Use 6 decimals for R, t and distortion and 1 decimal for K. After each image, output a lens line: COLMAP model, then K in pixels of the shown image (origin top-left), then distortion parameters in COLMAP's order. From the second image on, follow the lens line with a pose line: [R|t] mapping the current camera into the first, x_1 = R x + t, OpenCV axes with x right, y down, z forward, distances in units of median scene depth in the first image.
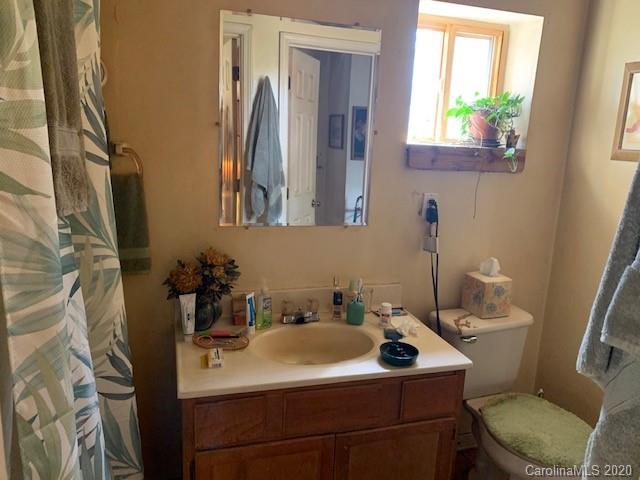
lens RADIAL K [[505.0, 0, 323.8], [0, 505.0, 231.2], [0, 0, 1]] dist [0.029209, 0.000805]
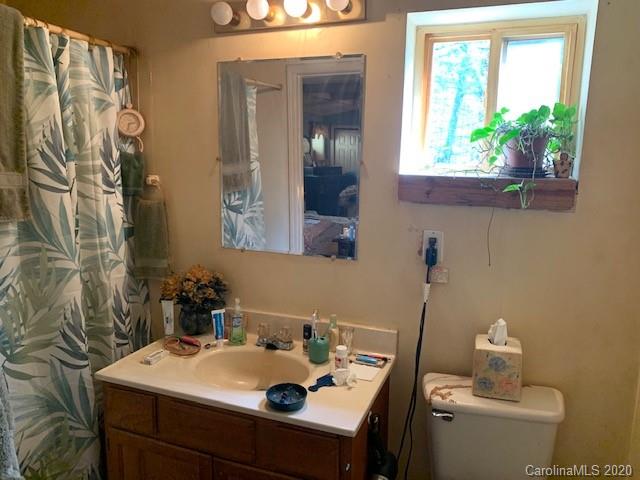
lens RADIAL K [[505.0, 0, 323.8], [0, 505.0, 231.2], [0, 0, 1]] dist [0.029209, 0.000805]
pose [[0.772927, 0.058309, -0.631810, 0.652208], [-0.096304, 0.995013, -0.025986, -0.037866], [0.627144, 0.080931, 0.774688, 0.243453]]
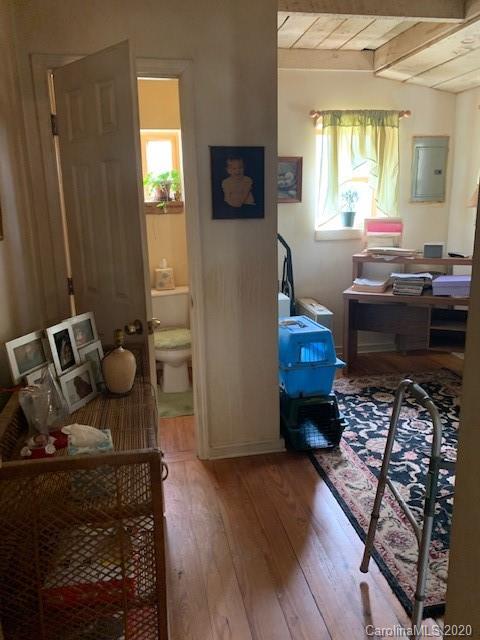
lens RADIAL K [[505.0, 0, 240.0], [0, 505.0, 320.0], [0, 0, 1]] dist [0.029209, 0.000805]
pose [[0.987751, -0.055325, -0.145902, 0.952427], [0.058090, 0.998202, 0.014755, 0.291260], [0.144824, -0.023049, 0.989189, -0.910413]]
